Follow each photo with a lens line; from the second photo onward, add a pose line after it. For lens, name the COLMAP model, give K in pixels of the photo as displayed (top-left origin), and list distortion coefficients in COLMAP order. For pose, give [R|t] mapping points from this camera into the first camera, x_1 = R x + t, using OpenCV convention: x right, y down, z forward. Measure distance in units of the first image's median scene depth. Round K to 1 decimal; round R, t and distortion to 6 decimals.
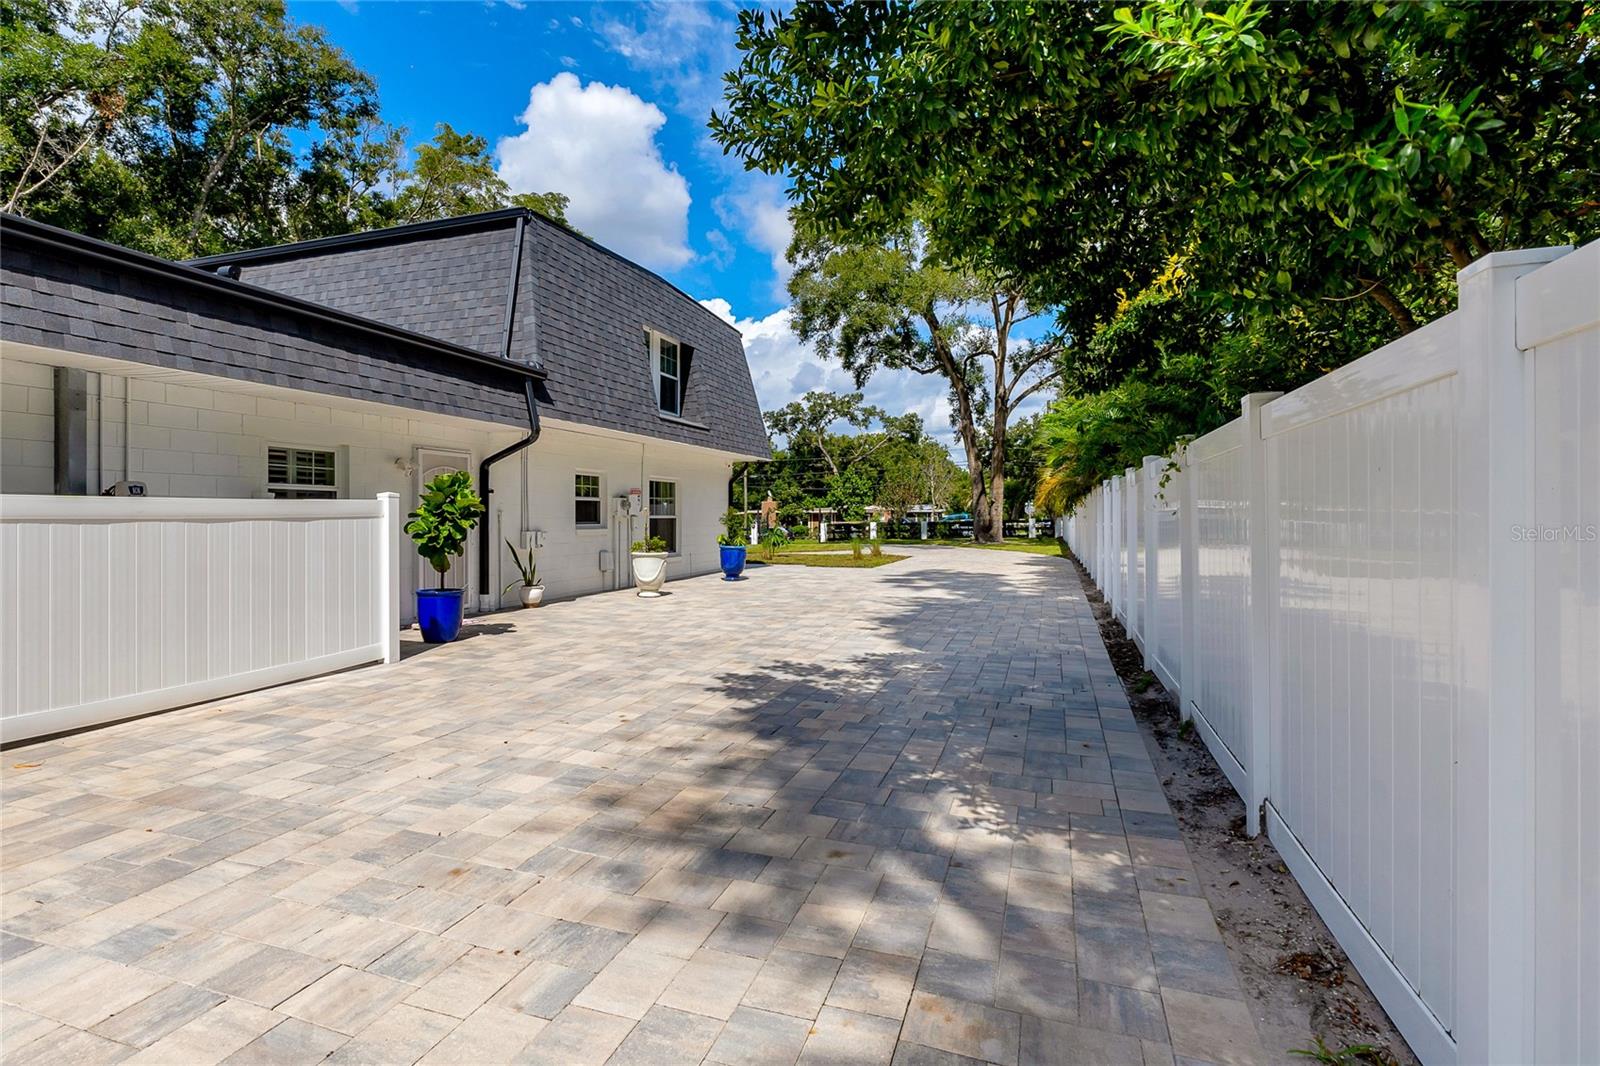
lens RADIAL K [[760.2, 0, 798.4], [0, 760.2, 523.2], [0, 0, 1]] dist [0.001992, 0.000293]
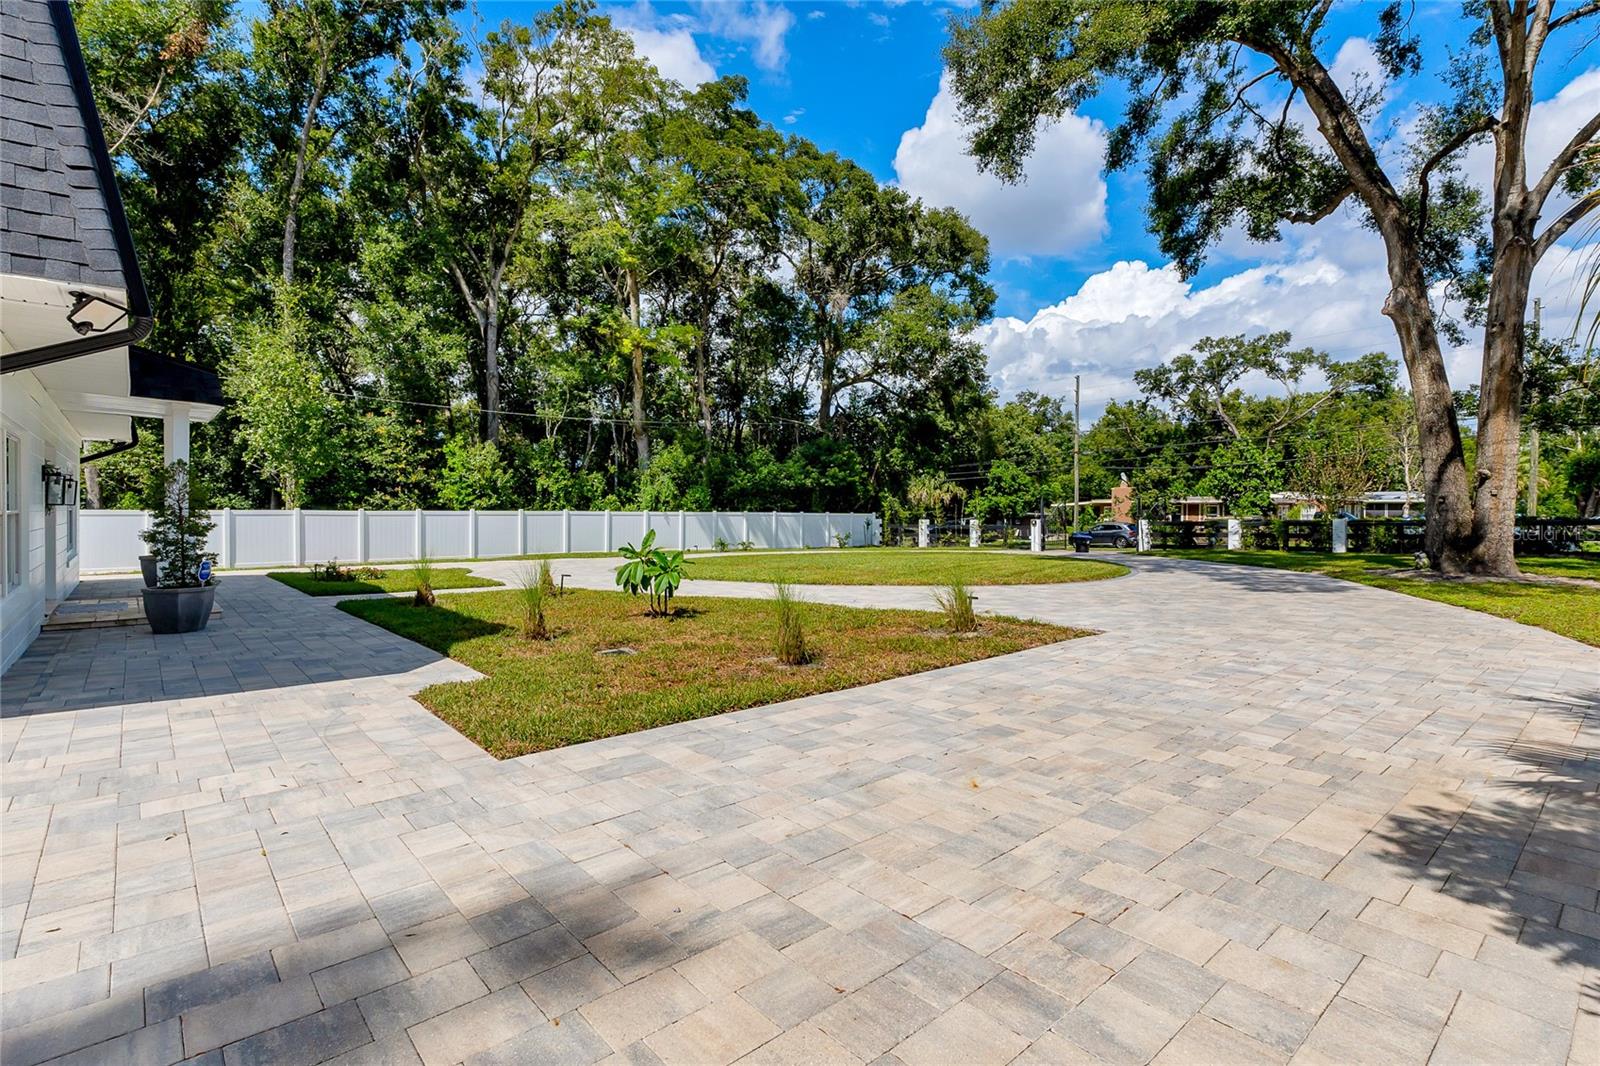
lens RADIAL K [[760.2, 0, 799.6], [0, 760.2, 507.2], [0, 0, 1]] dist [0.001992, 0.000293]
pose [[0.859852, 0.004476, -0.510523, 0.055392], [-0.008594, 0.999947, -0.005708, -0.002273], [0.510471, 0.009296, 0.859845, 0.172557]]
